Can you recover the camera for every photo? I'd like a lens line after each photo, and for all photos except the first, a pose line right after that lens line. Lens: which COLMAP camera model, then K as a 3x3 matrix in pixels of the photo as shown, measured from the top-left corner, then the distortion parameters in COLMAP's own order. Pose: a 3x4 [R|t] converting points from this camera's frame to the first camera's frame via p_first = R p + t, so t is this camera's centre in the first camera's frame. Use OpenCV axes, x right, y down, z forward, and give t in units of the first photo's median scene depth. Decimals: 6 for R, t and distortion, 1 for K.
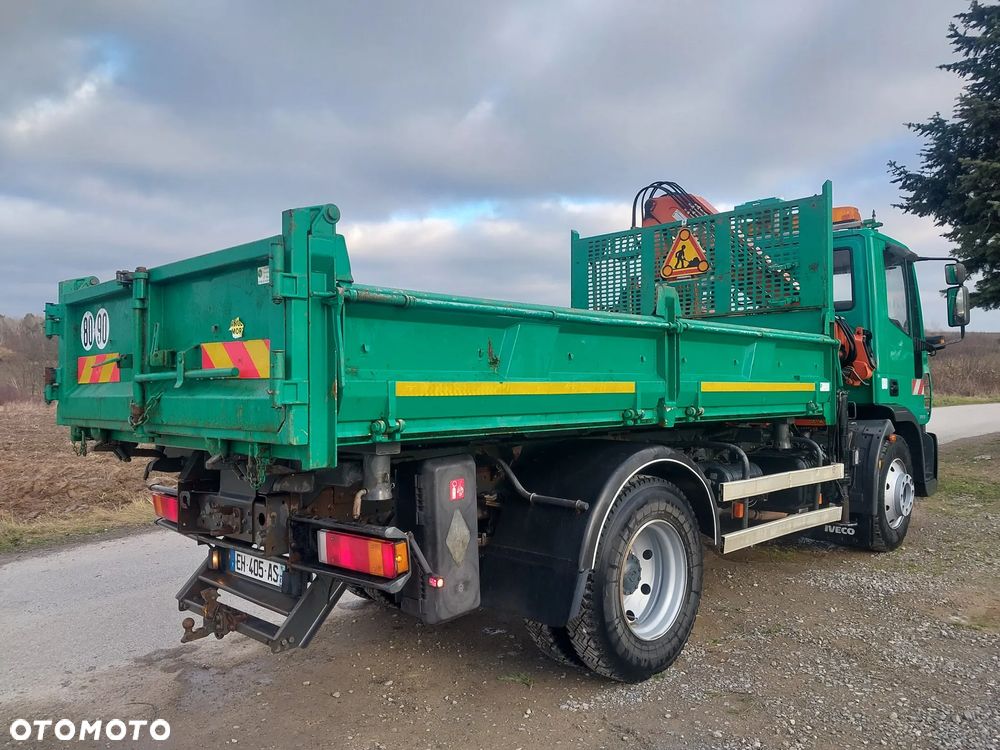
lens RADIAL K [[790.2, 0, 475.7], [0, 790.2, 373.3], [0, 0, 1]] dist [0.030656, -0.020348]
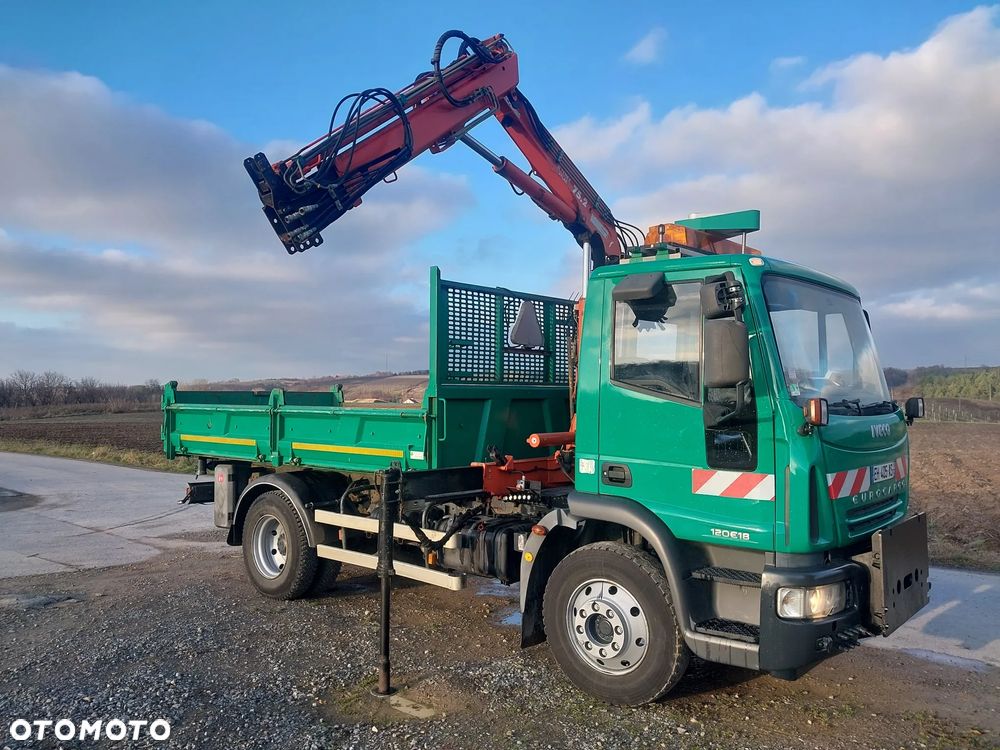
lens RADIAL K [[779.1, 0, 497.3], [0, 779.1, 377.1], [0, 0, 1]] dist [0.043033, -0.014493]
pose [[0.068980, -0.010143, -0.997566, 2.060842], [0.016066, 0.999830, -0.009055, -0.112627], [0.997489, -0.015403, 0.069132, 1.384639]]
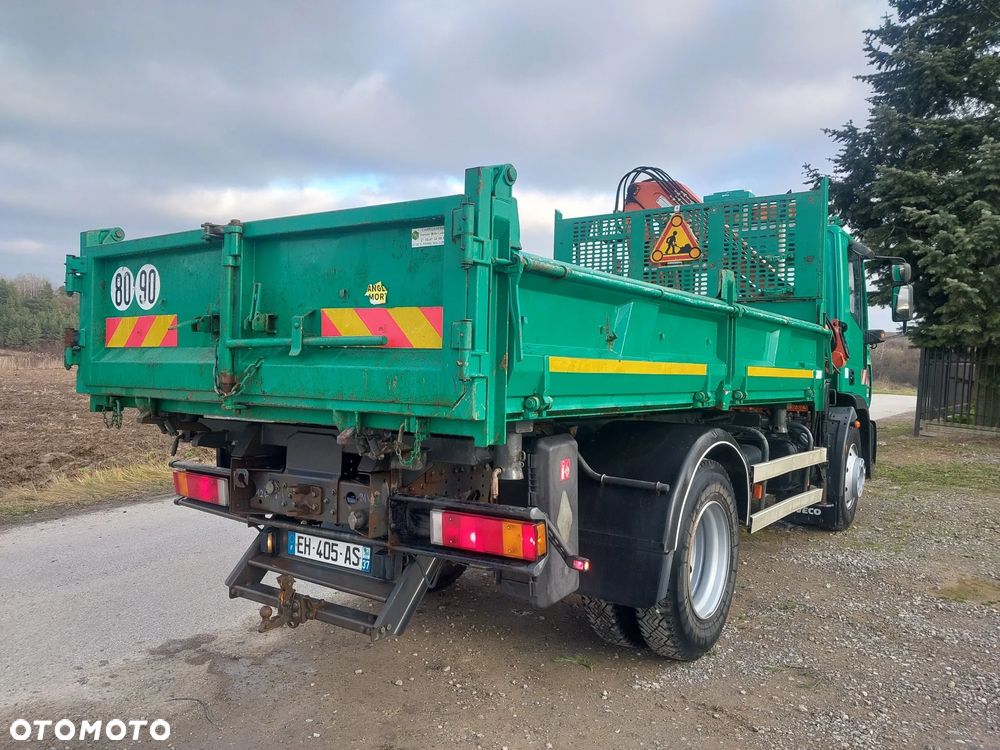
lens RADIAL K [[793.0, 0, 474.4], [0, 793.0, 372.7], [0, 0, 1]] dist [0.040033, -0.038023]
pose [[0.986296, 0.028172, 0.162563, -0.239835], [-0.032181, 0.999238, 0.022079, 0.008370], [-0.161817, -0.027007, 0.986451, 0.047822]]
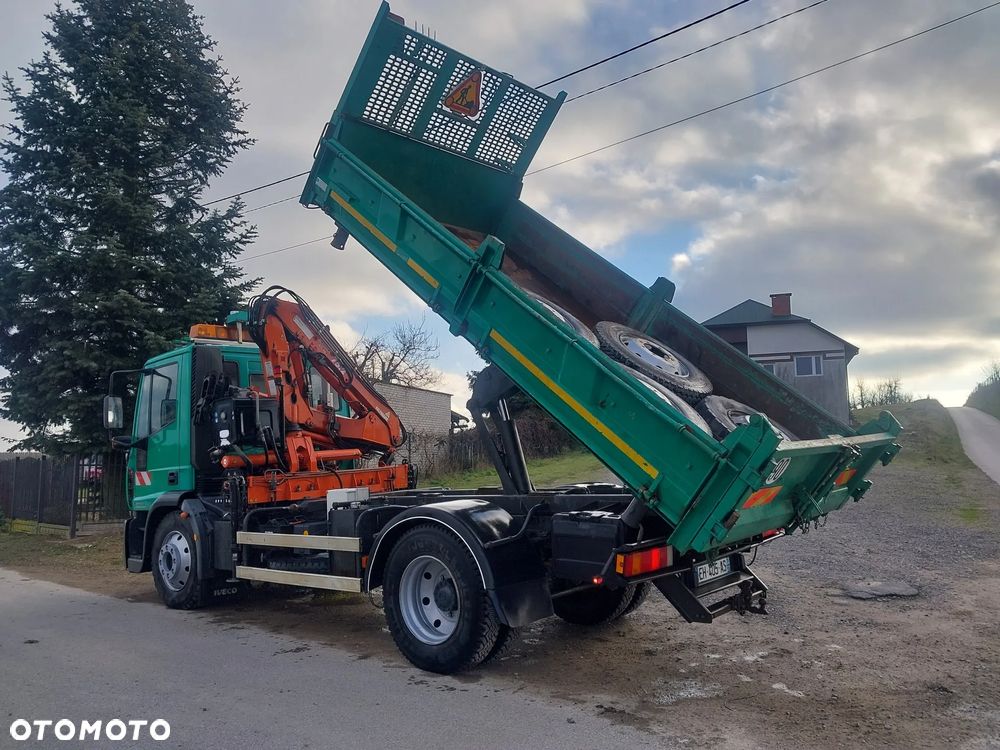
lens RADIAL K [[779.1, 0, 497.3], [0, 779.1, 377.1], [0, 0, 1]] dist [0.043033, -0.014493]
pose [[-0.077049, 0.104618, 0.991523, -1.539867], [0.047284, 0.993744, -0.101178, 0.021215], [-0.995905, 0.039087, -0.081513, 1.357598]]
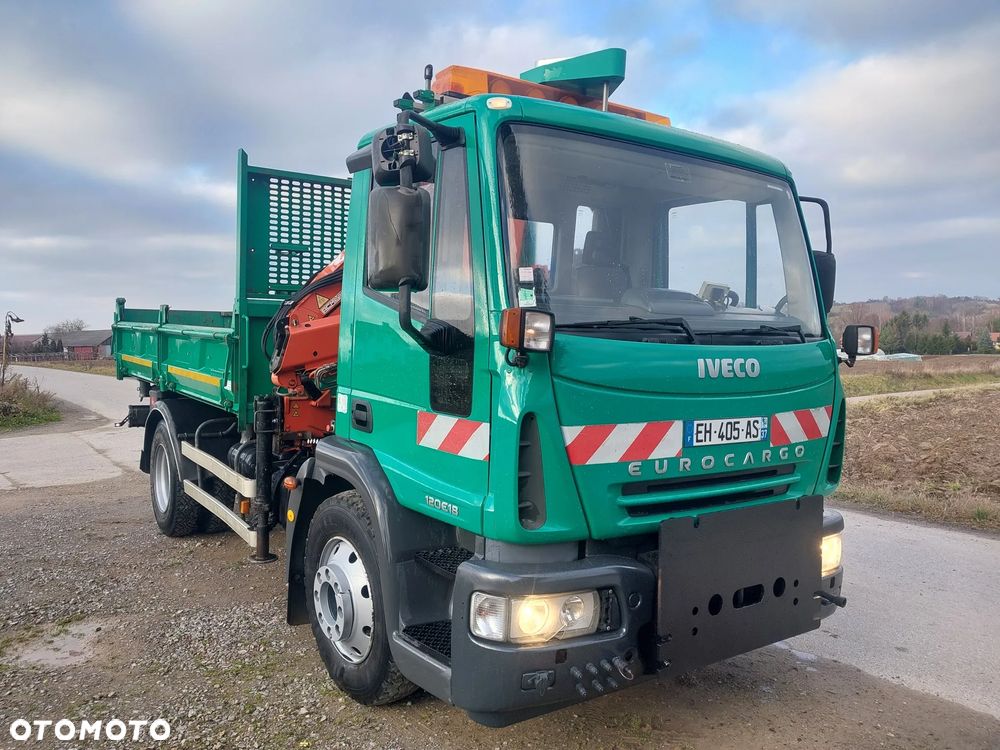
lens RADIAL K [[783.6, 0, 495.7], [0, 783.6, 374.8], [0, 0, 1]] dist [0.032956, -0.004942]
pose [[-0.179389, 0.058258, -0.982052, 1.716698], [-0.008840, 0.998109, 0.060825, -0.071268], [0.983739, 0.019592, -0.178535, 1.964389]]
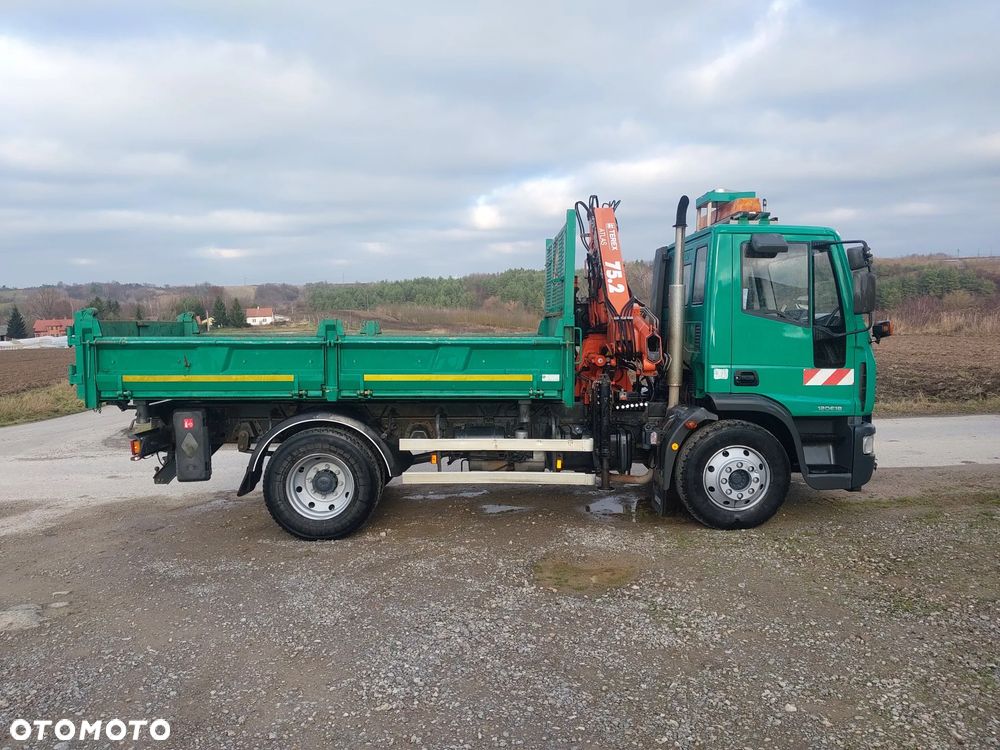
lens RADIAL K [[790.7, 0, 476.0], [0, 790.7, 375.1], [0, 0, 1]] dist [0.033016, -0.012448]
pose [[0.705489, 0.048408, -0.707066, 1.669320], [0.013393, 0.996576, 0.081592, -0.123090], [0.708595, -0.067032, 0.702425, 0.030565]]
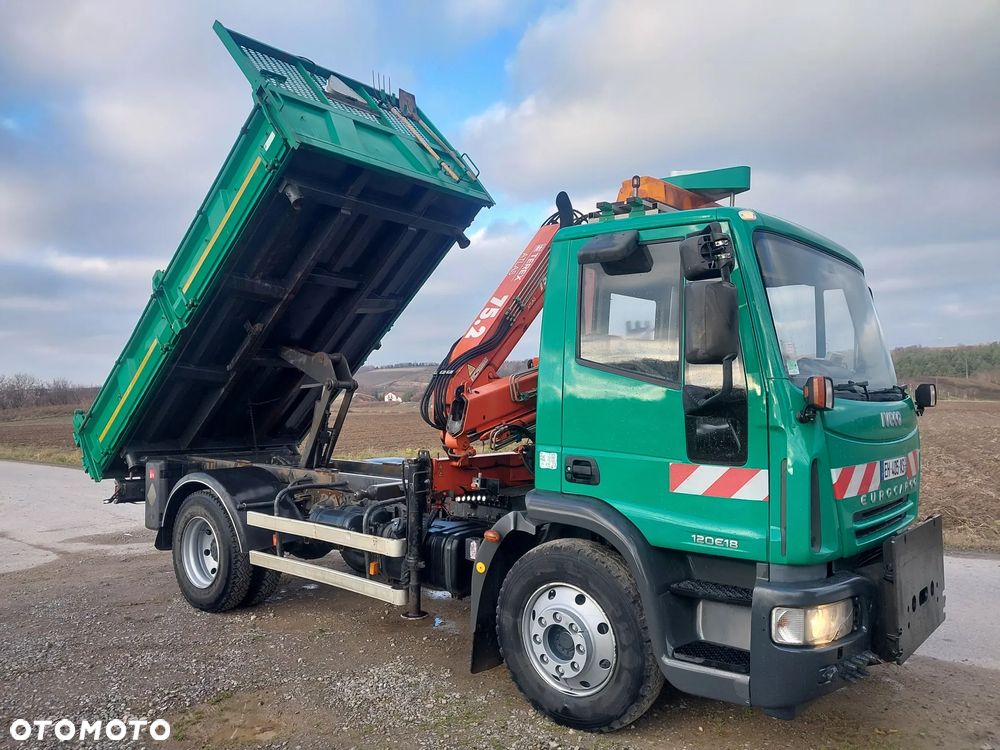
lens RADIAL K [[779.1, 0, 497.3], [0, 779.1, 377.1], [0, 0, 1]] dist [0.043033, -0.014493]
pose [[0.085121, -0.010709, -0.996313, 1.877534], [0.011555, 0.999886, -0.009760, -0.082839], [0.996304, -0.010682, 0.085235, 1.453669]]
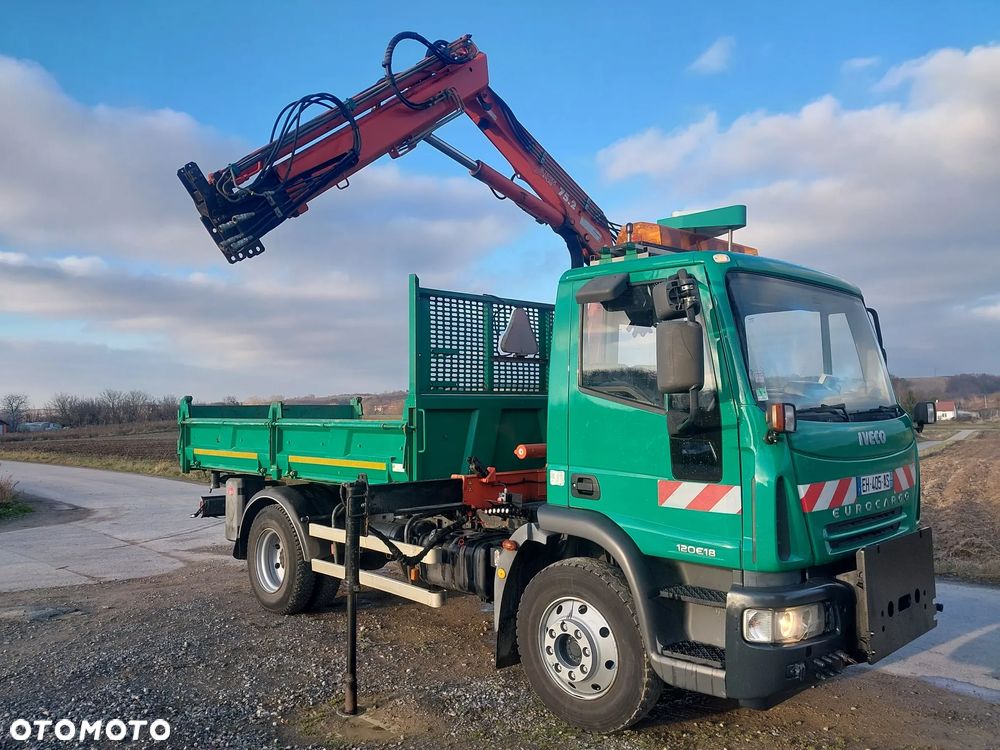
lens RADIAL K [[779.1, 0, 497.3], [0, 779.1, 377.1], [0, 0, 1]] dist [0.043033, -0.014493]
pose [[-0.021298, -0.027130, -0.999405, 2.020330], [0.029354, 0.999184, -0.027750, -0.102620], [0.999342, -0.029928, -0.020485, 1.549938]]
